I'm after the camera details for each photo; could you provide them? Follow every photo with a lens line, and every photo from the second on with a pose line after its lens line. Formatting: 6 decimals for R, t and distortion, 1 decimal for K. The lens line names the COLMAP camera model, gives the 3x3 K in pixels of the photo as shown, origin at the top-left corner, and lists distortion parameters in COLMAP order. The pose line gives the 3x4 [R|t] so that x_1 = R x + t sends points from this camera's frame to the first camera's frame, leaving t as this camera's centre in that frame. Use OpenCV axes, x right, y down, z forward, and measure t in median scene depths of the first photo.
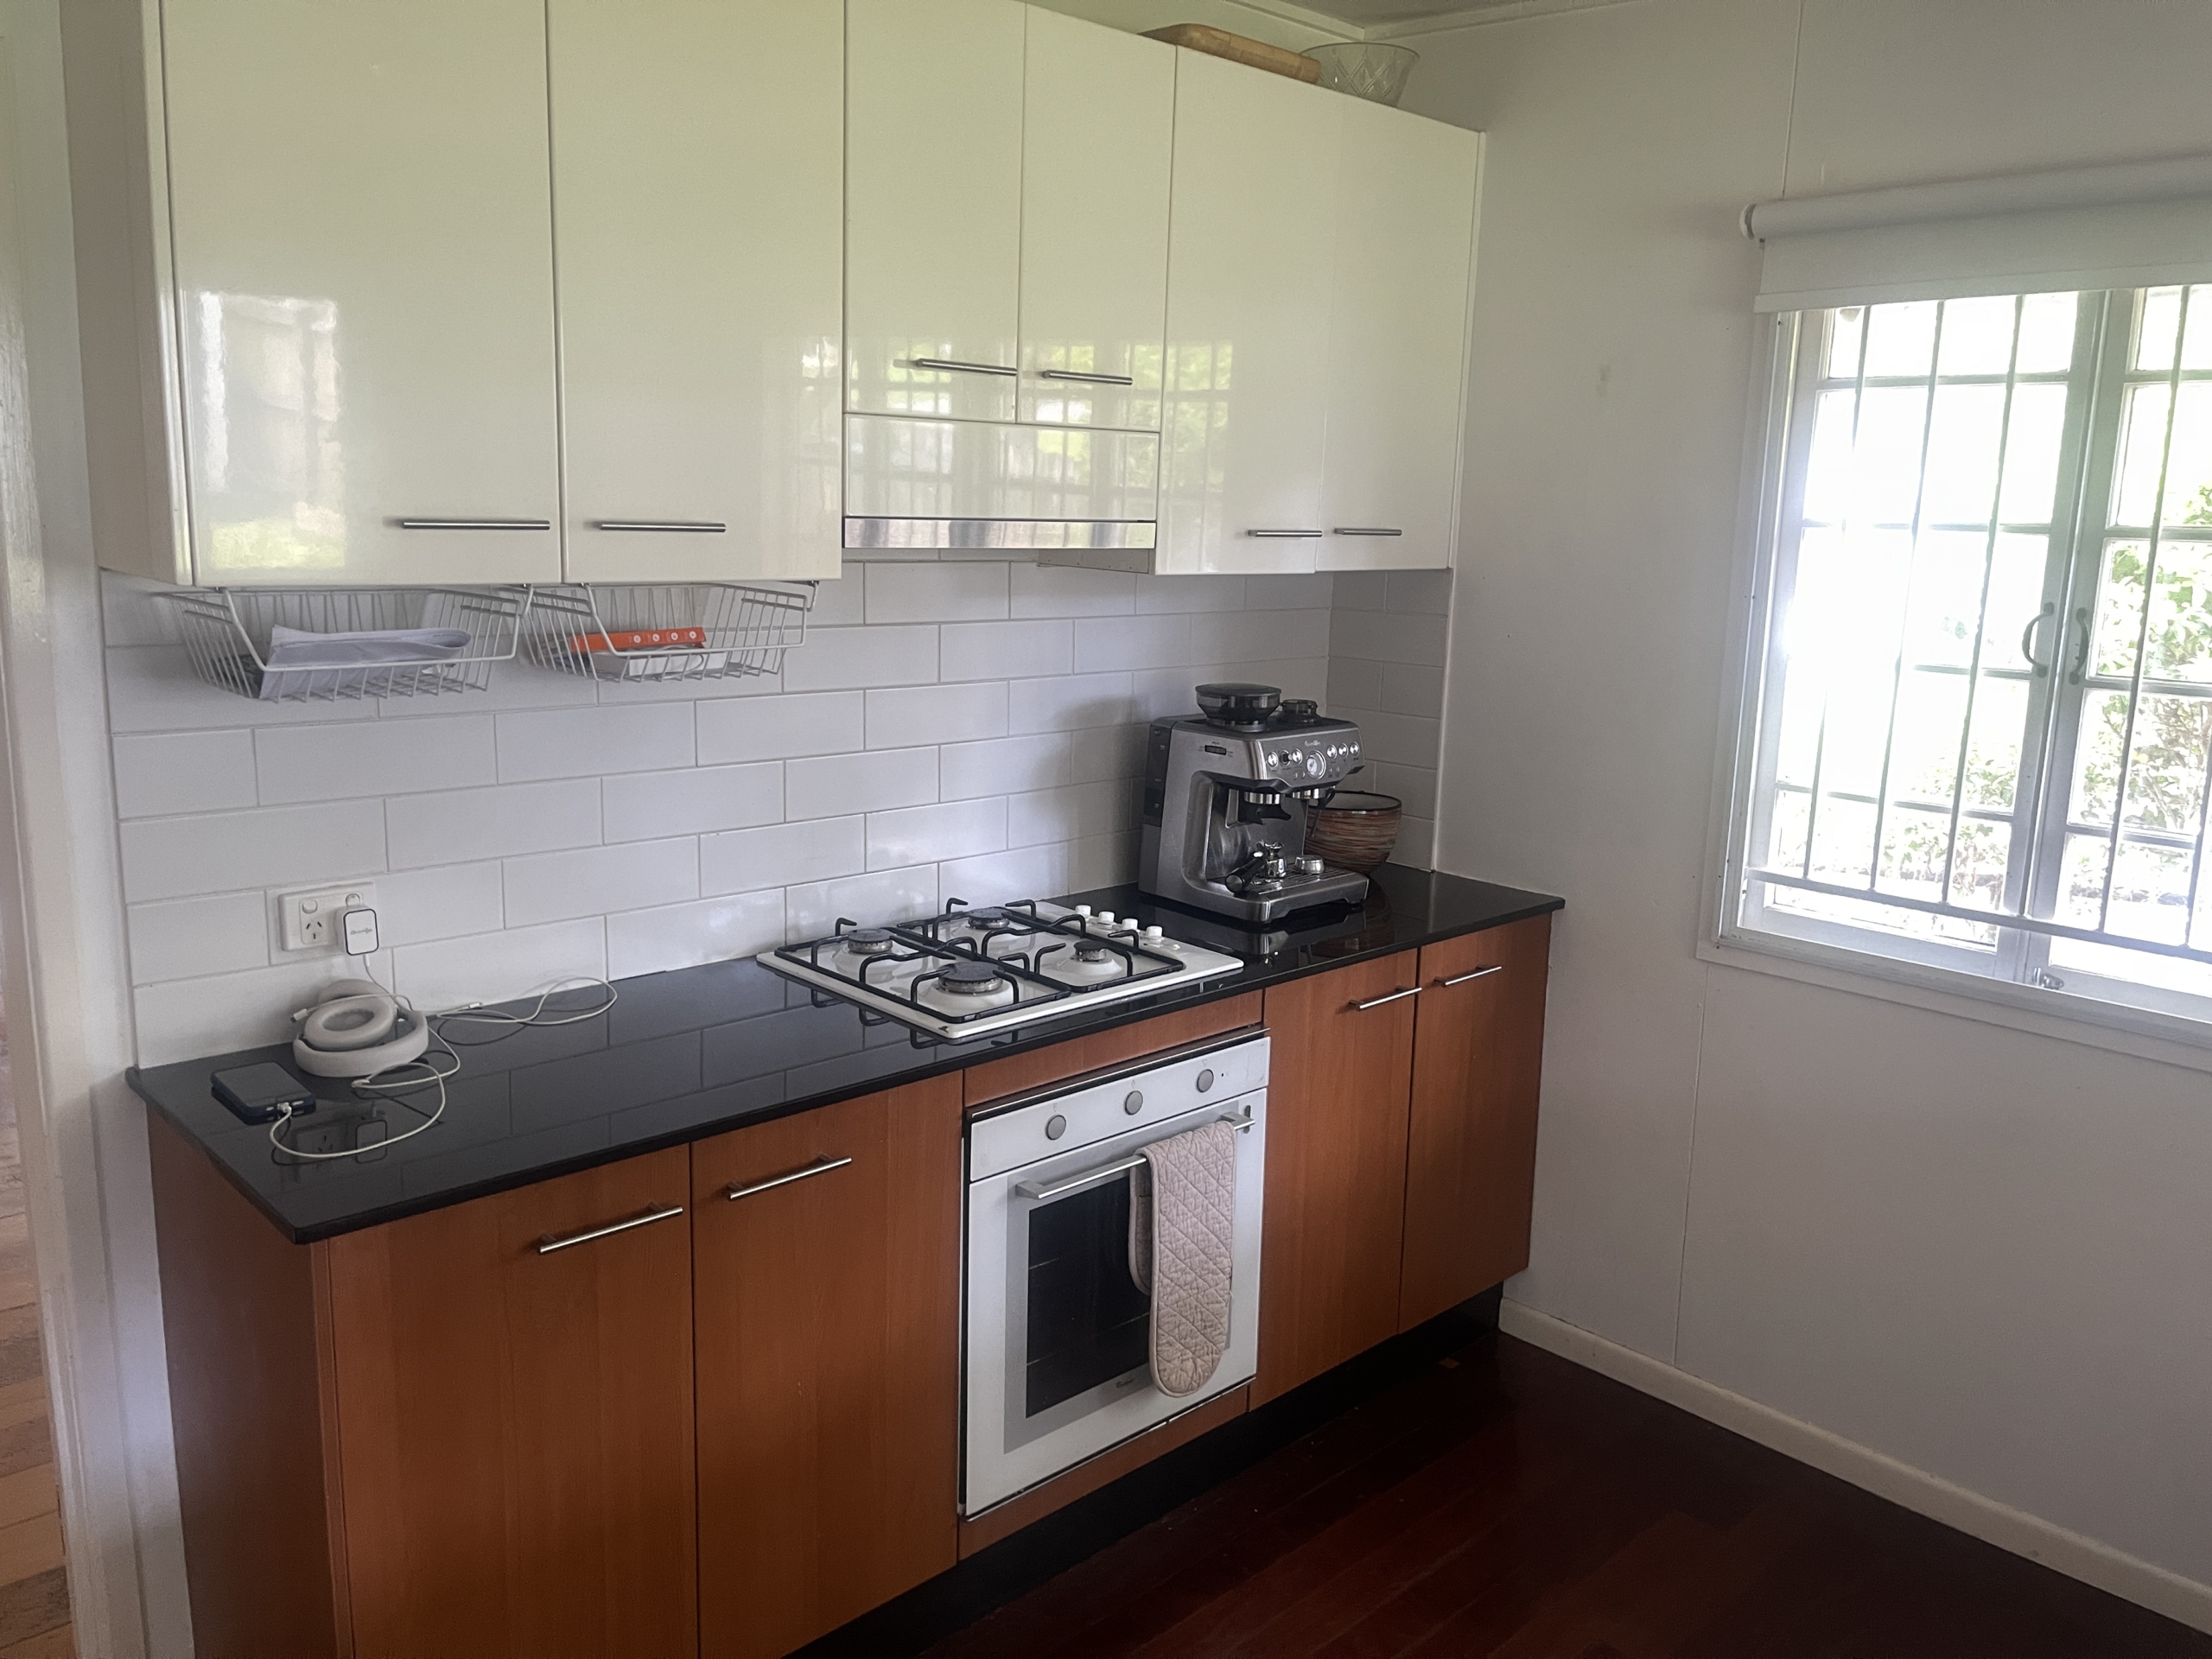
lens RADIAL K [[1698.7, 0, 1111.3], [0, 1698.7, 824.7], [0, 0, 1]] dist [0.059288, -0.038858]
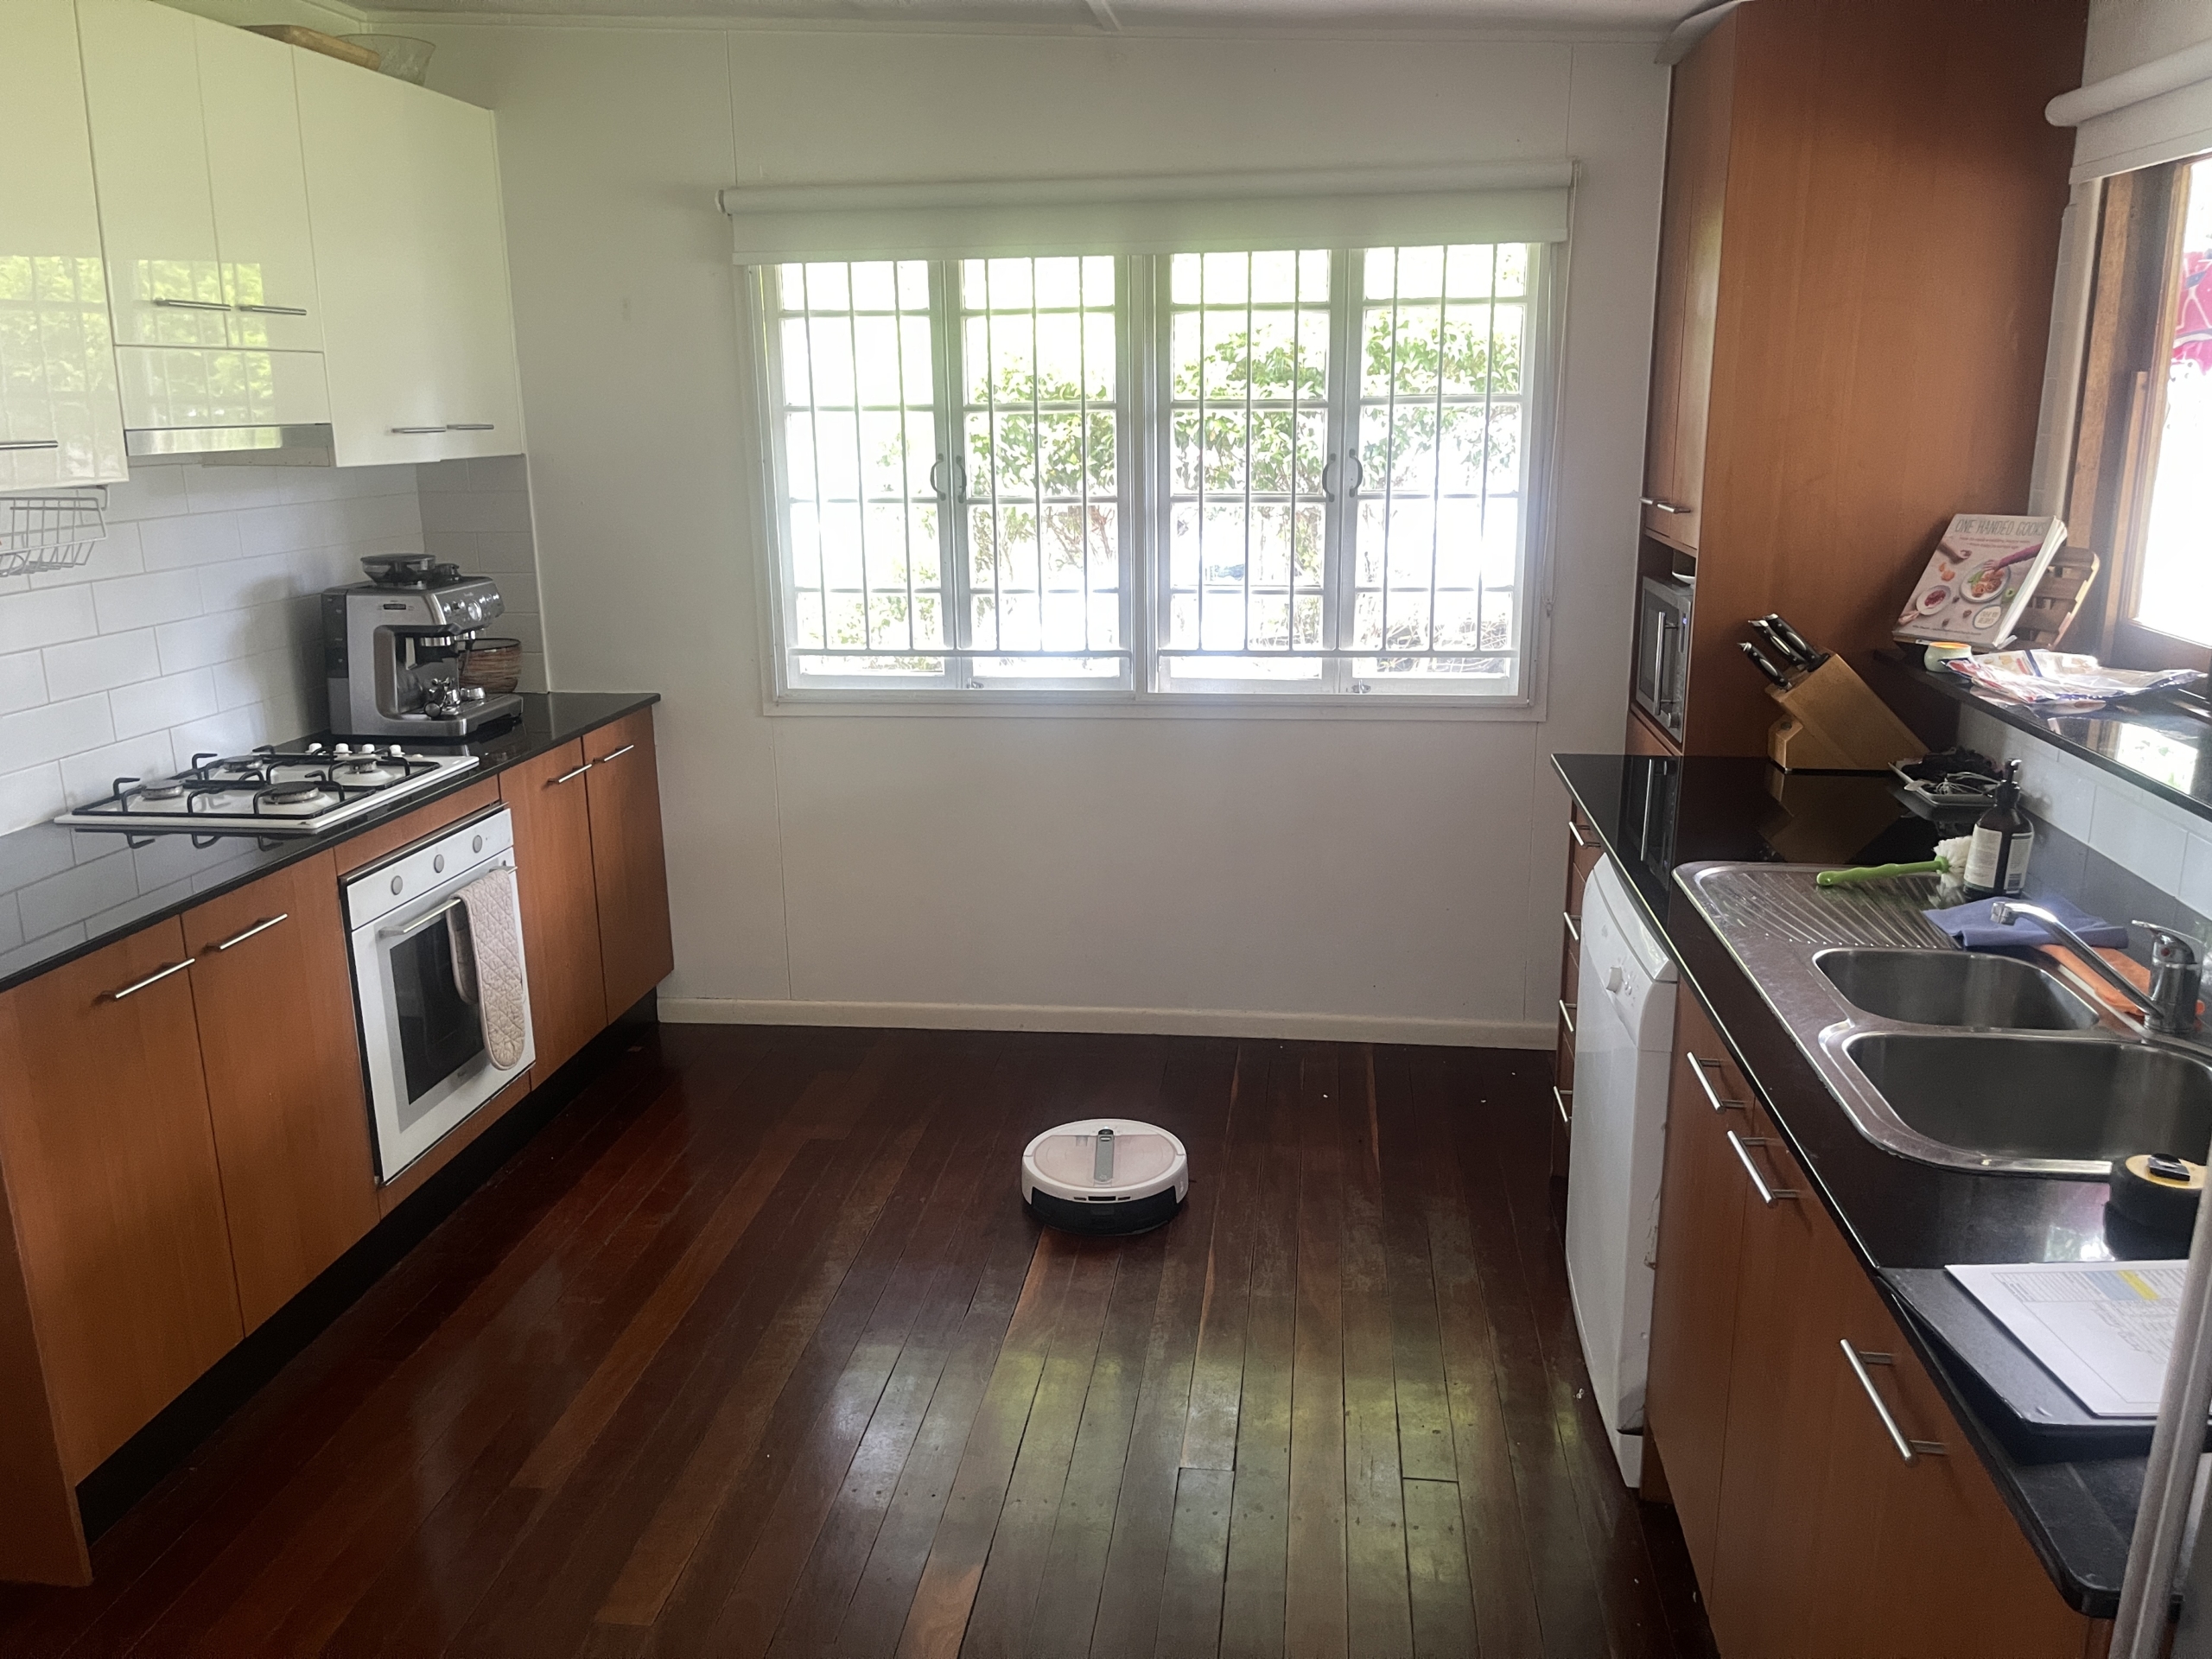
lens RADIAL K [[1698.7, 0, 1101.7], [0, 1698.7, 820.2], [0, 0, 1]] dist [0.059288, -0.038858]
pose [[0.781435, -0.186168, 0.595568, -0.346362], [0.151335, 0.982504, 0.108555, 0.057780], [-0.605357, 0.005302, 0.795936, -0.358469]]
